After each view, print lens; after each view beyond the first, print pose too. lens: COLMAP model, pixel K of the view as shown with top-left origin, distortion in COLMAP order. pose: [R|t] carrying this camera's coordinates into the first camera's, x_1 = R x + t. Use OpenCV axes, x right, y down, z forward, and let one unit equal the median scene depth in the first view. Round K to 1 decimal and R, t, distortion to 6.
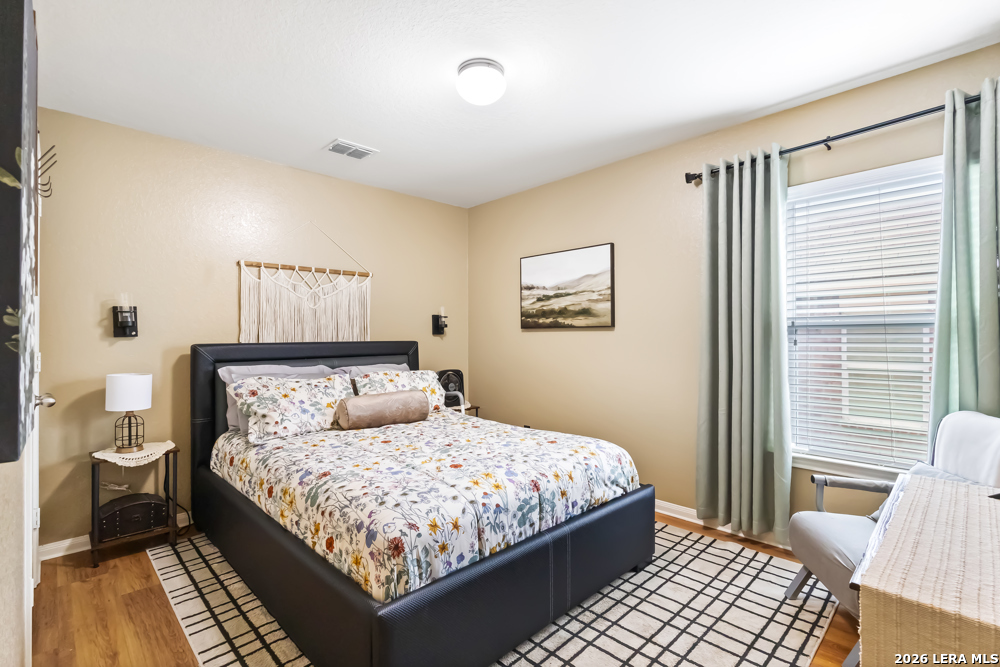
lens RADIAL K [[466.1, 0, 504.5], [0, 466.1, 332.8], [0, 0, 1]] dist [-0.003901, 0.001012]
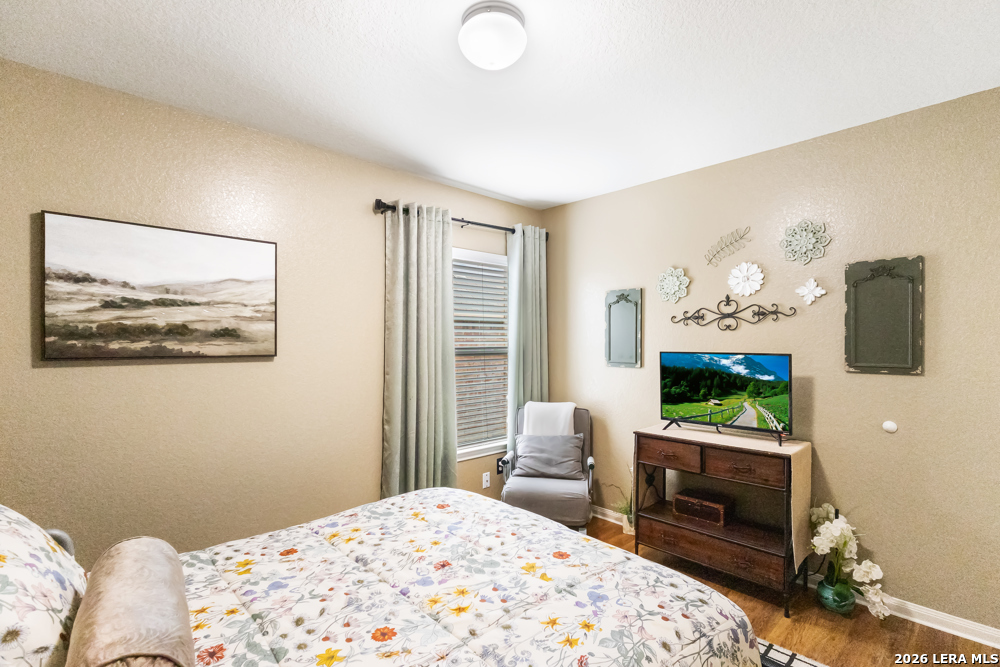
lens RADIAL K [[466.1, 0, 504.4], [0, 466.1, 340.1], [0, 0, 1]] dist [-0.003901, 0.001012]
pose [[0.013603, 0.011758, 0.999838, -0.471450], [-0.004001, 0.999923, -0.011705, -0.029374], [-0.999899, -0.003841, 0.013649, 0.590061]]
